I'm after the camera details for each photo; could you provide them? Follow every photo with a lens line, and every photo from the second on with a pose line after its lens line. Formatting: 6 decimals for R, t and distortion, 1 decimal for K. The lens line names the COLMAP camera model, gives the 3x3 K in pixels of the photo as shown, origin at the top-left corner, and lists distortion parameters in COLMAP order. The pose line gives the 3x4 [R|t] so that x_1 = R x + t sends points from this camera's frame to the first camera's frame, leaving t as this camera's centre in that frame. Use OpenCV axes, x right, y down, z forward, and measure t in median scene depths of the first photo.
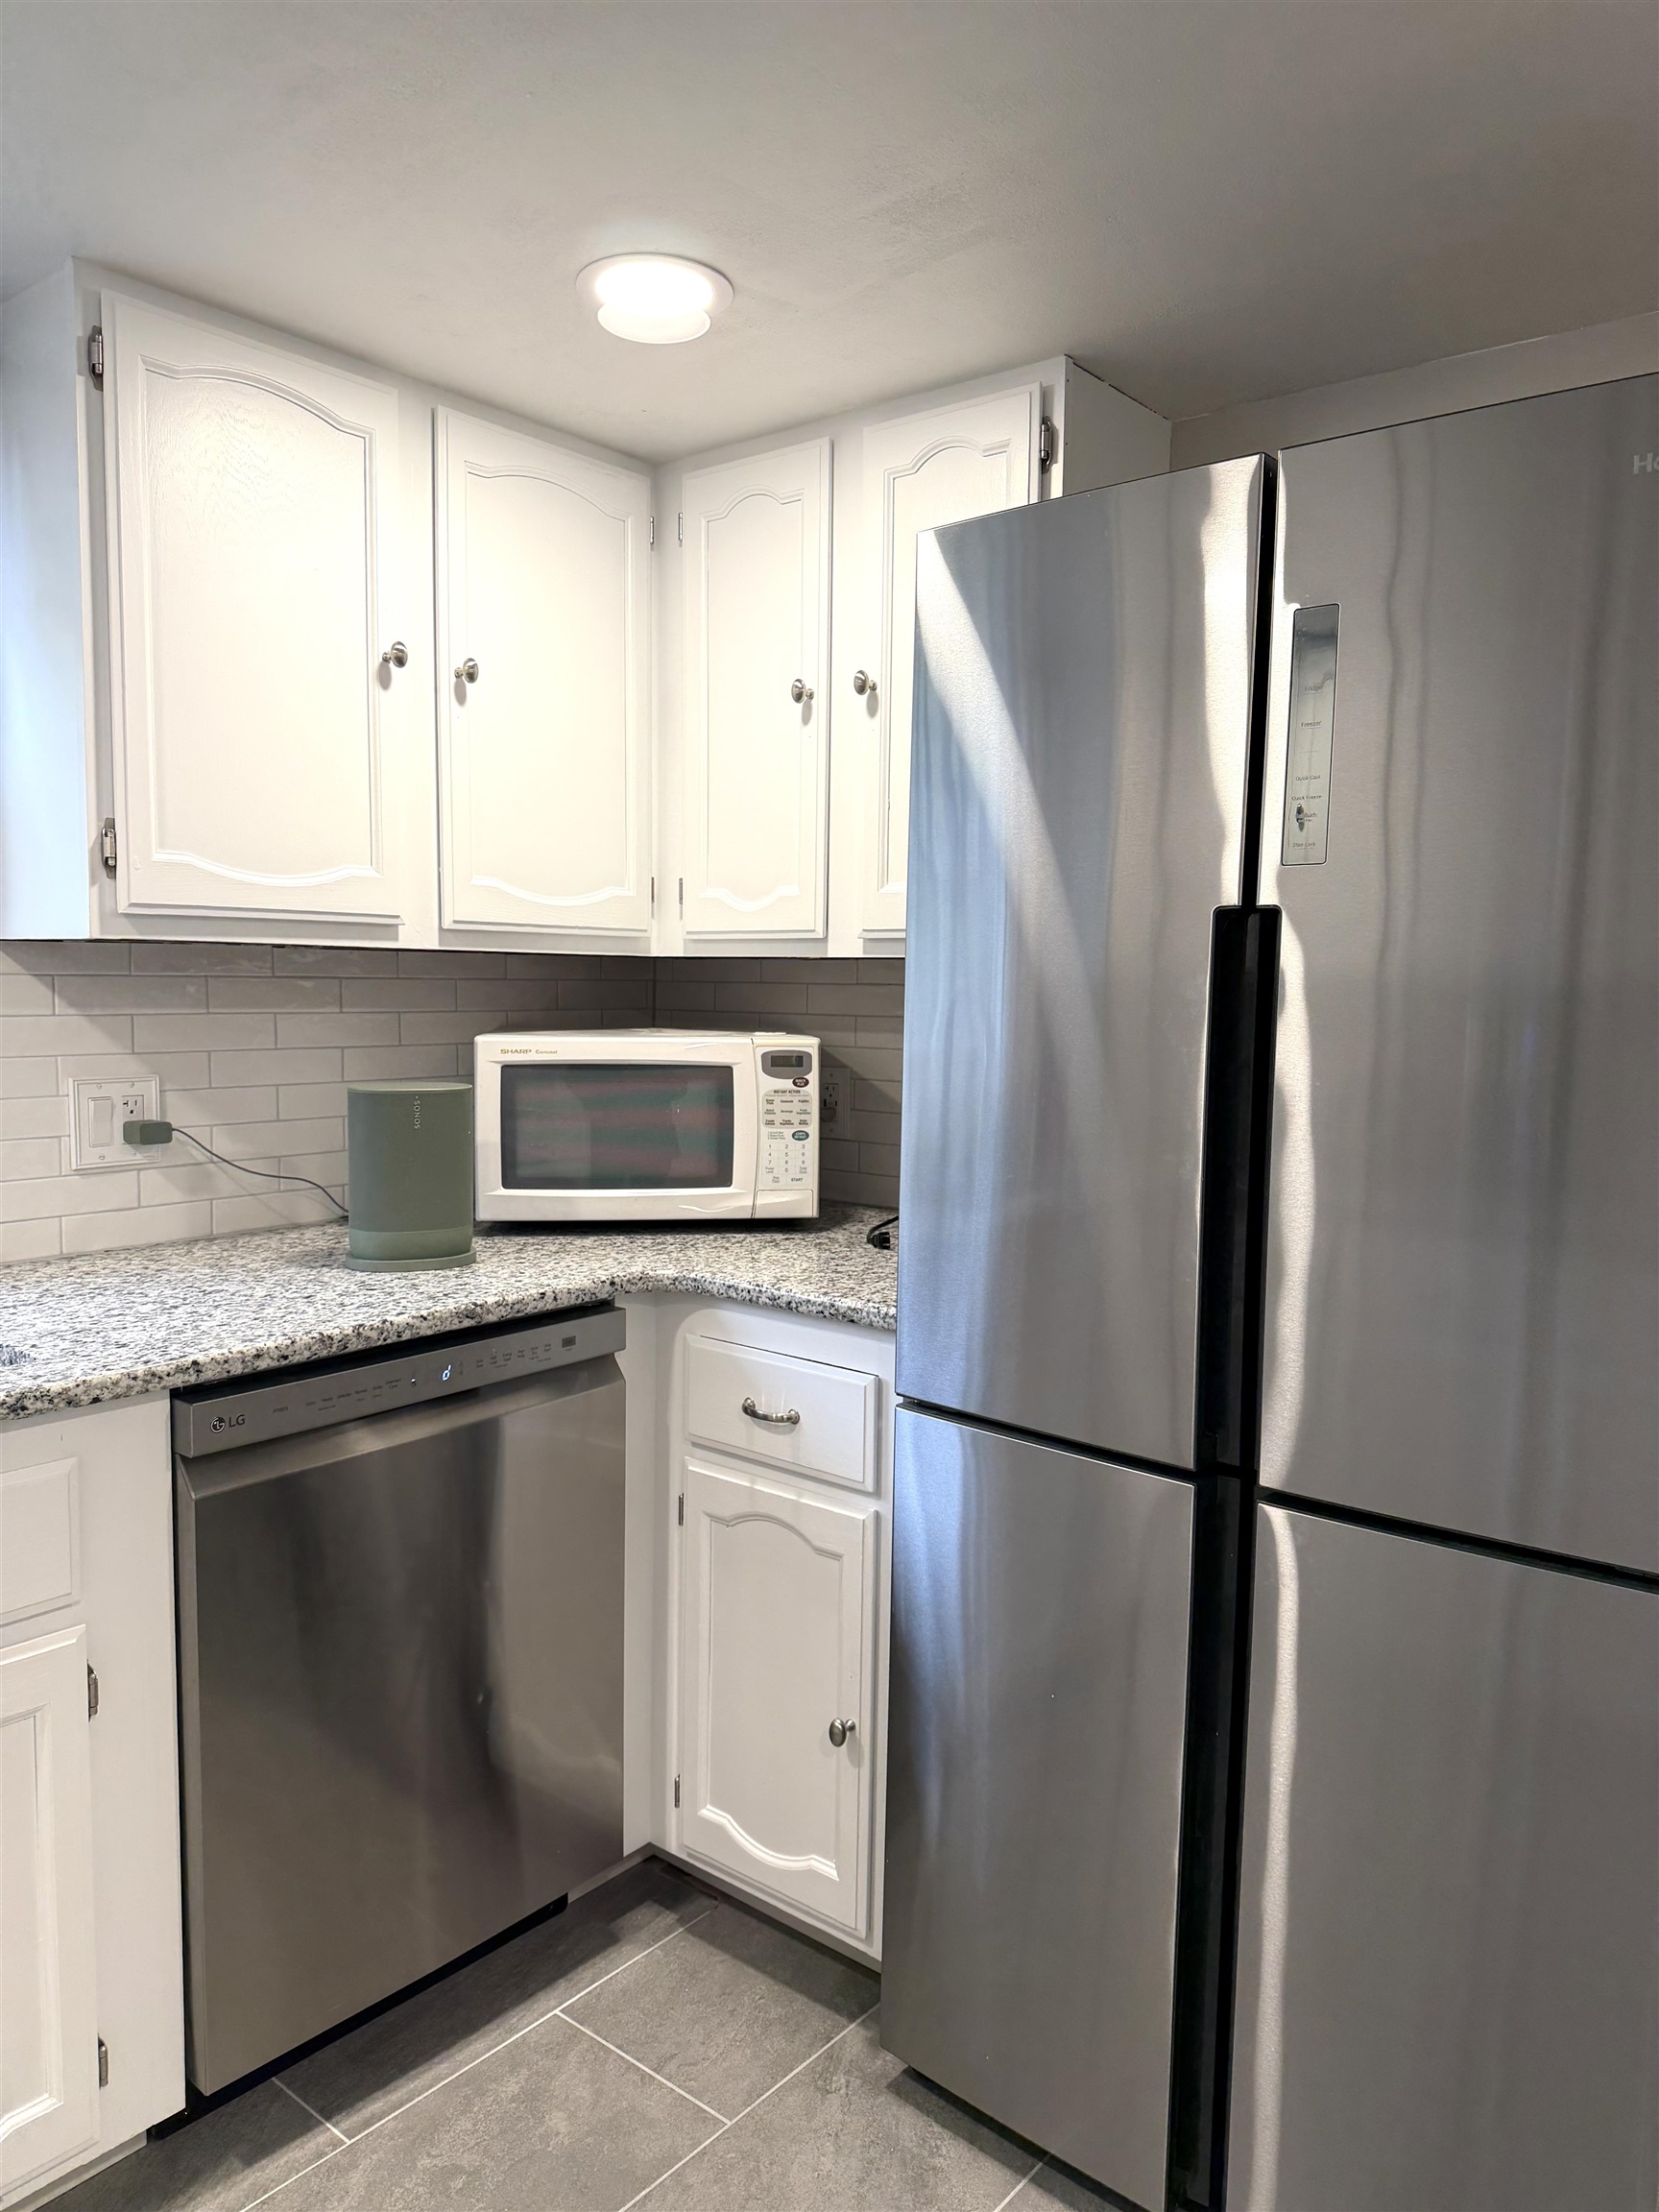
lens RADIAL K [[1540.6, 0, 833.3], [0, 1540.6, 1112.7], [0, 0, 1]] dist [0.036375, -0.052318]
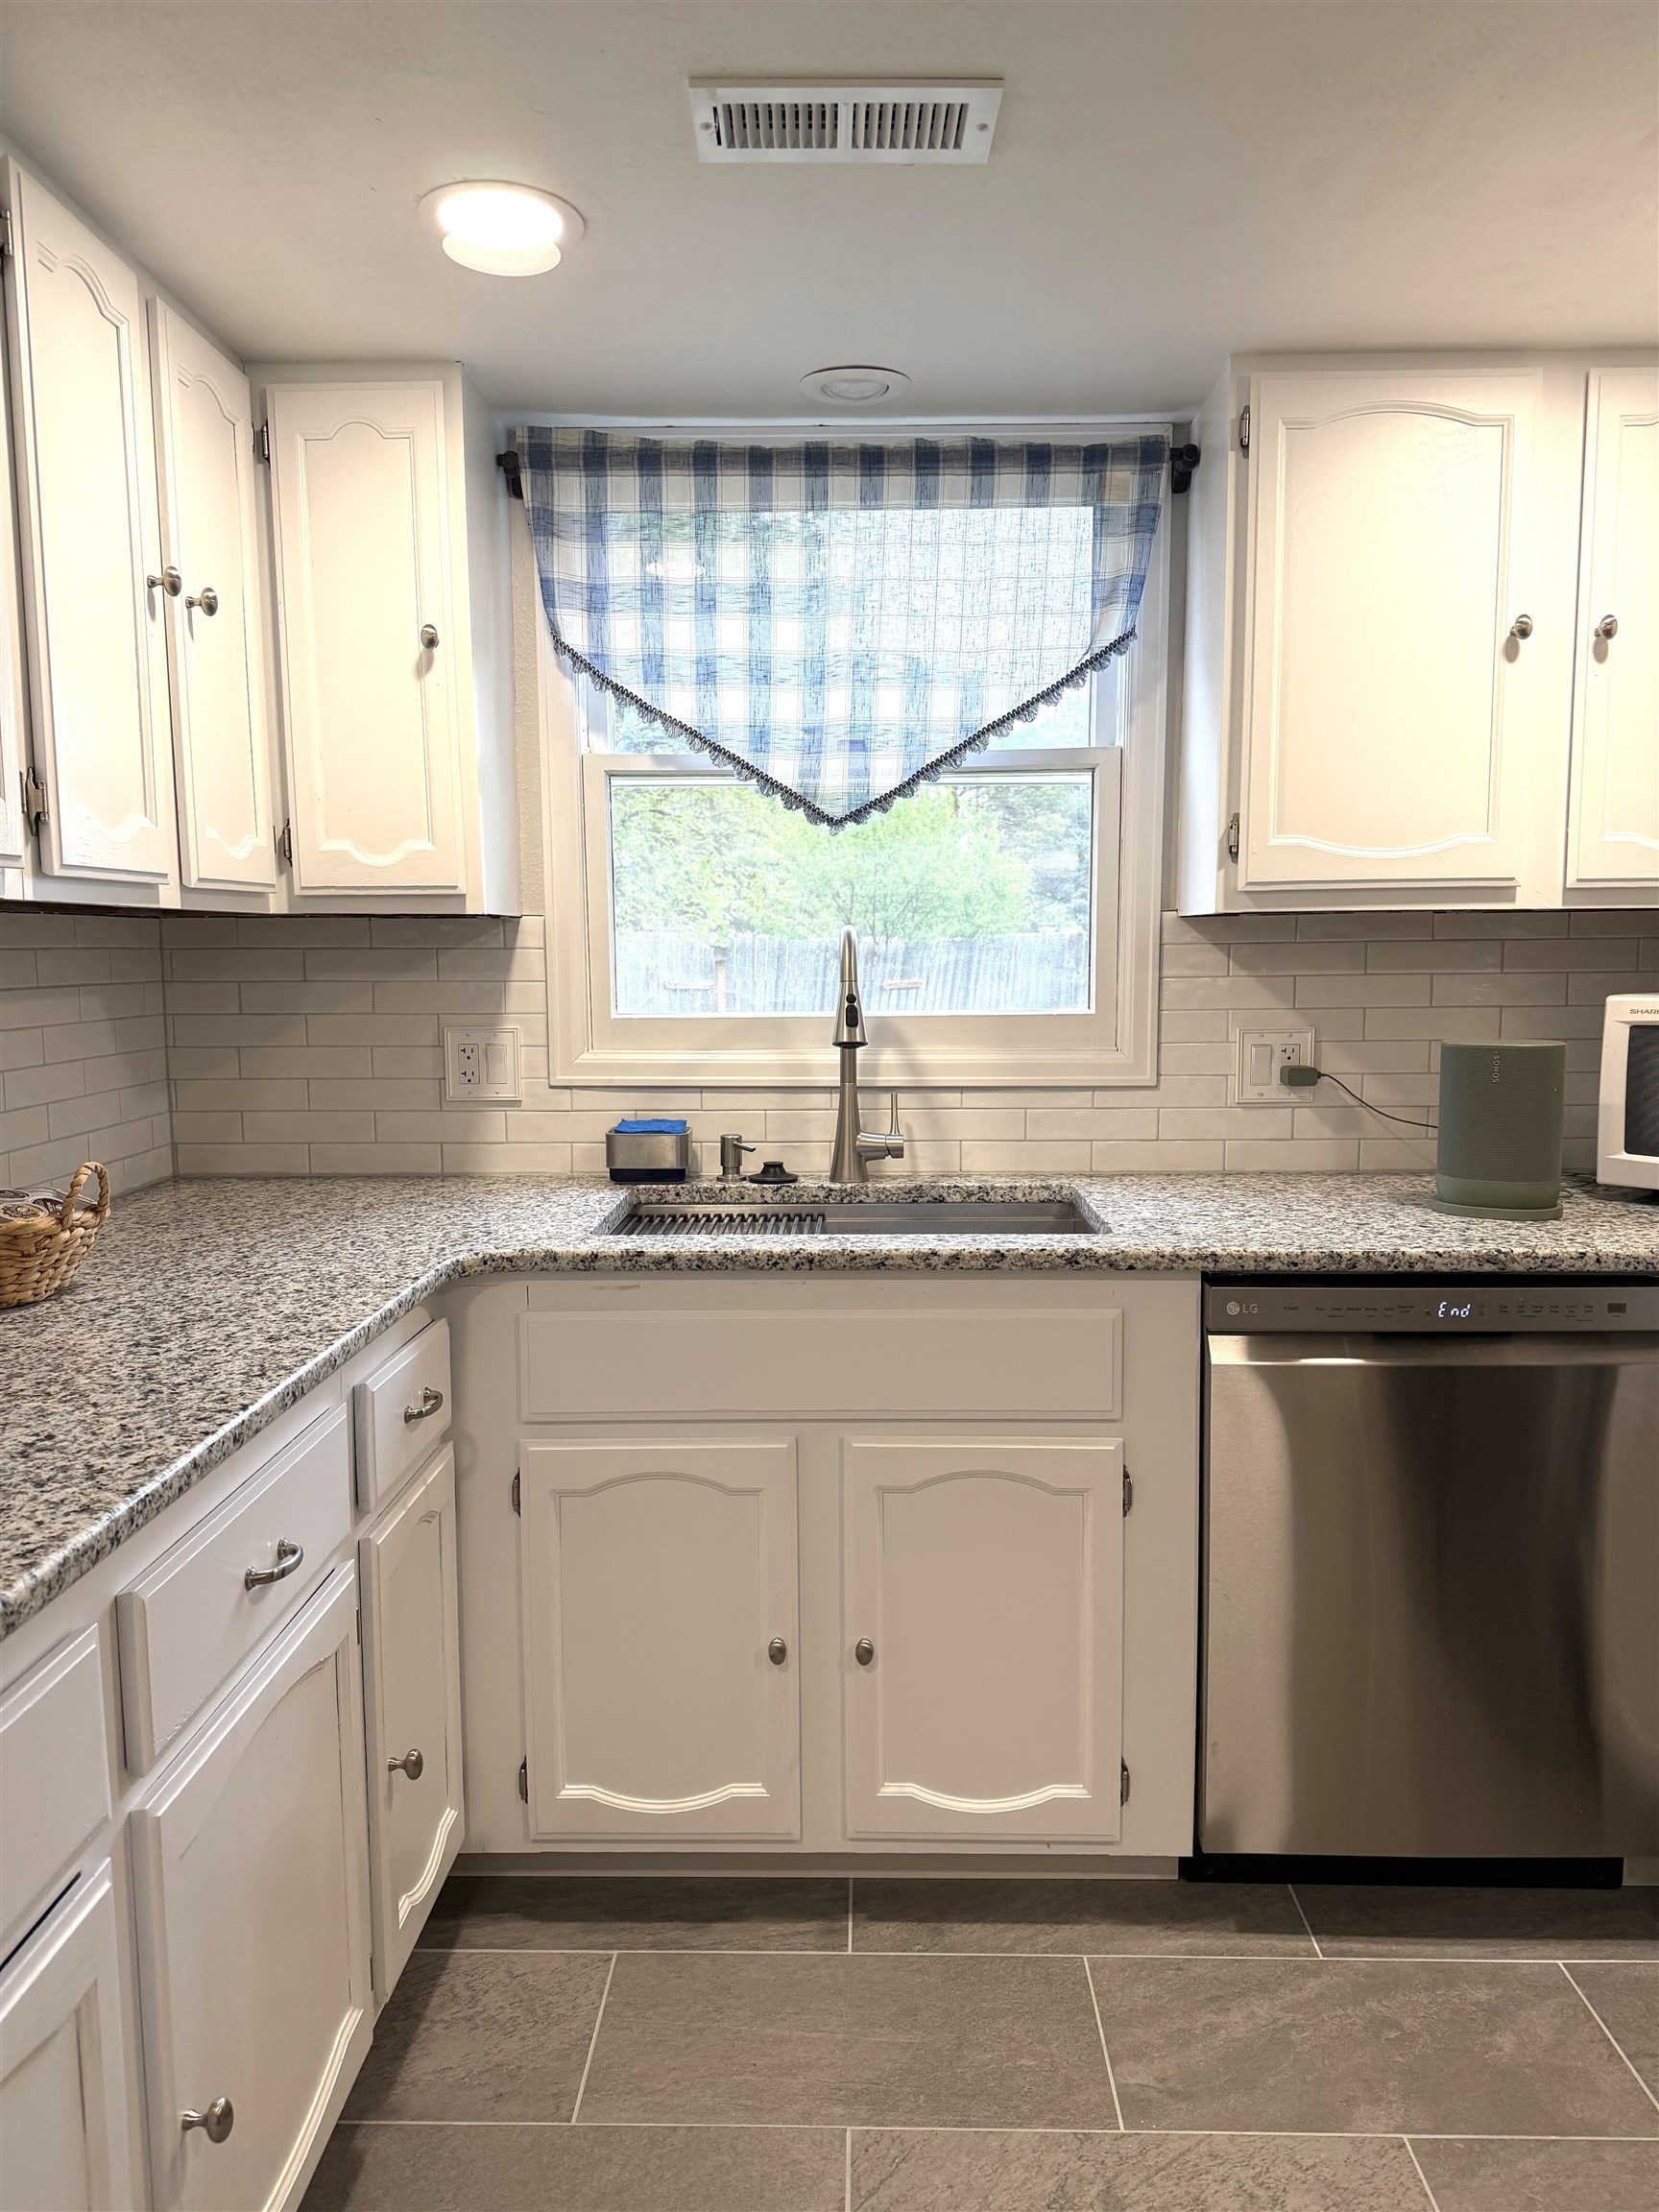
lens RADIAL K [[1540.6, 0, 828.0], [0, 1540.6, 1121.2], [0, 0, 1]] dist [0.036375, -0.052318]
pose [[0.617986, 0.074297, -0.782671, 0.287628], [-0.055393, 0.997165, 0.050921, 0.007976], [0.784235, 0.011886, 0.620350, -0.006284]]
